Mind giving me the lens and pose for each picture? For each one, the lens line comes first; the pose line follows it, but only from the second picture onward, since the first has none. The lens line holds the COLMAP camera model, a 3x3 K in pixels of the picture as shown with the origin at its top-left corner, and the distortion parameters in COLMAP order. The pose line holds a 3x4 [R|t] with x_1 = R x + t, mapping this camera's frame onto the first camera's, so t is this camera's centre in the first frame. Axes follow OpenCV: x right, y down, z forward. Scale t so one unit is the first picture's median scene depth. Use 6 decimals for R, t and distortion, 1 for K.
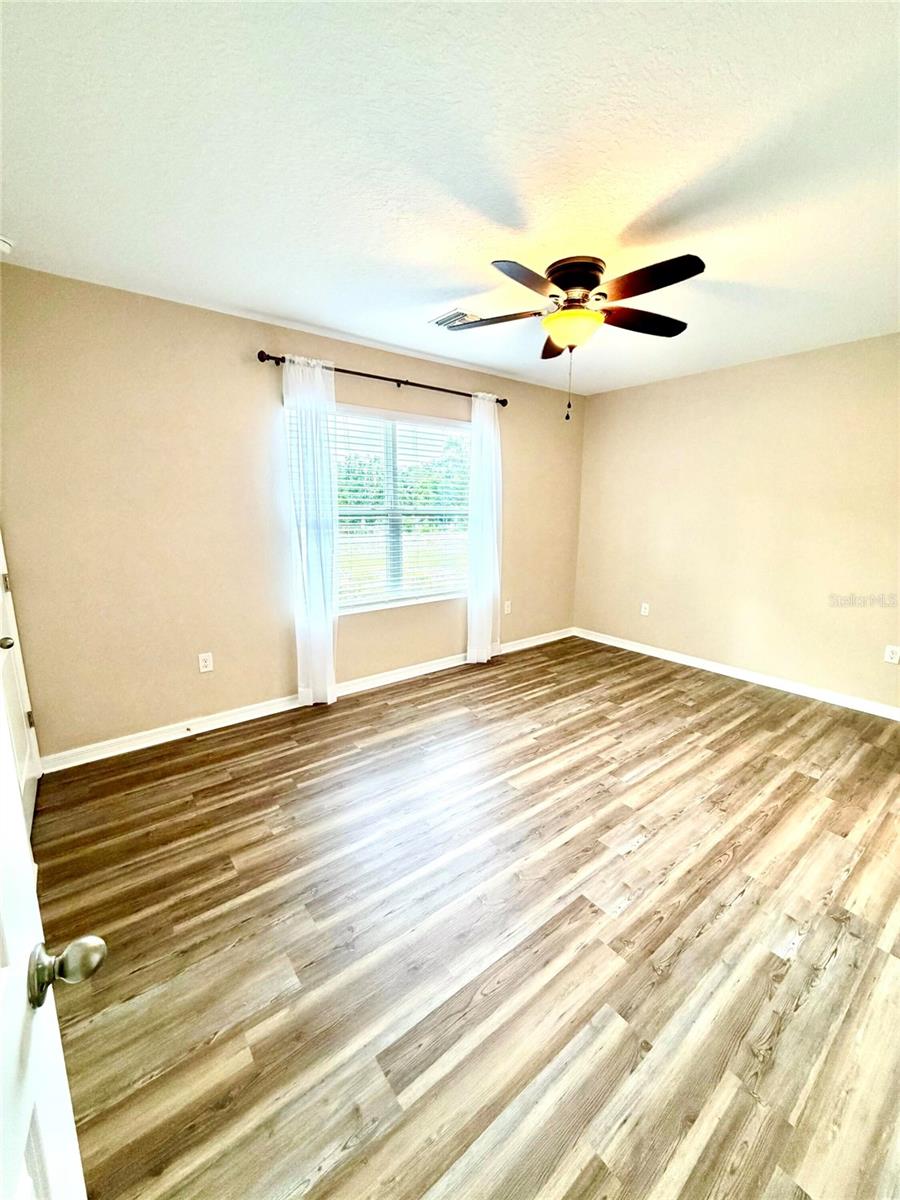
lens RADIAL K [[485.8, 0, 457.0], [0, 485.8, 599.6], [0, 0, 1]] dist [0.000184, 0.000100]
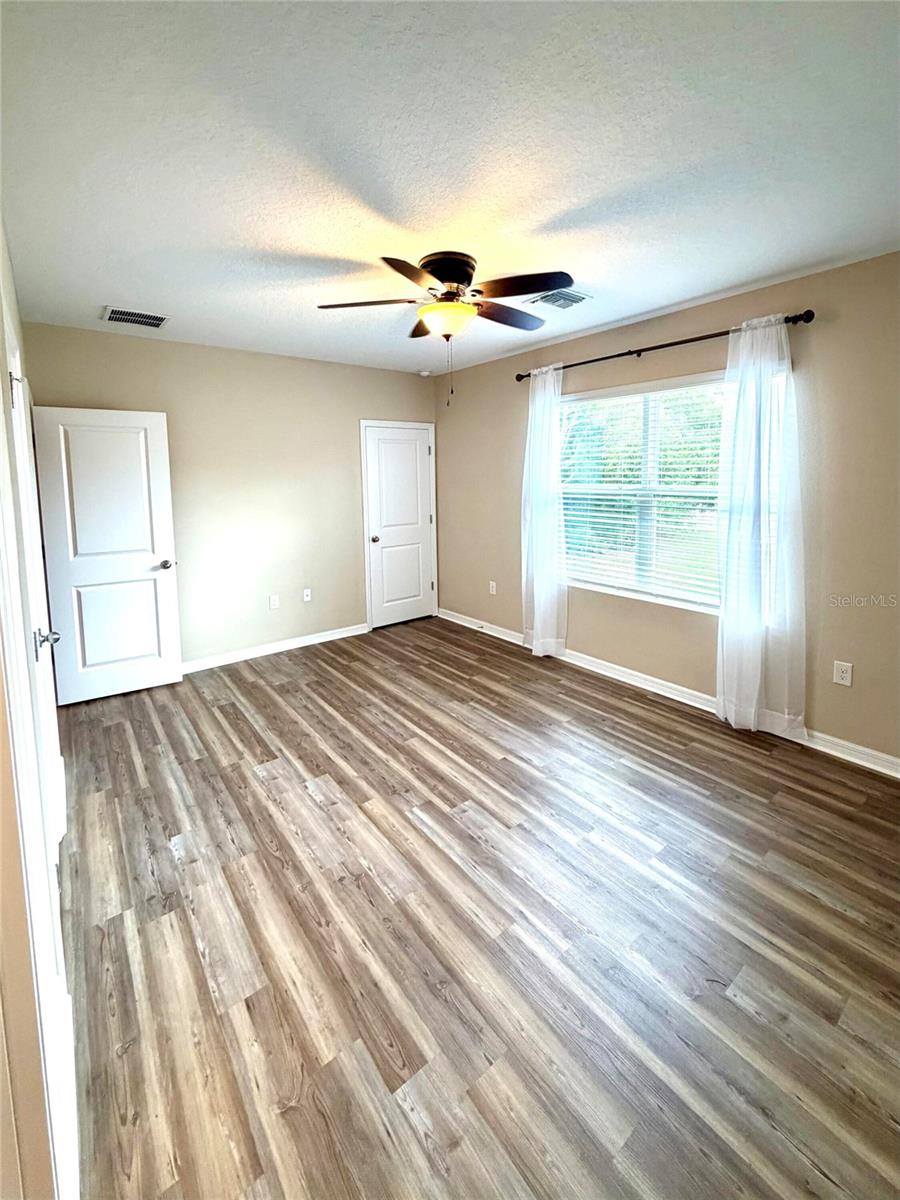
lens RADIAL K [[485.8, 0, 457.0], [0, 485.8, 599.6], [0, 0, 1]] dist [0.000184, 0.000100]
pose [[-0.002364, 0.245731, -0.969335, 1.360117], [-0.179070, 0.953566, 0.242171, -0.265300], [0.983834, 0.174151, 0.041749, 1.204760]]
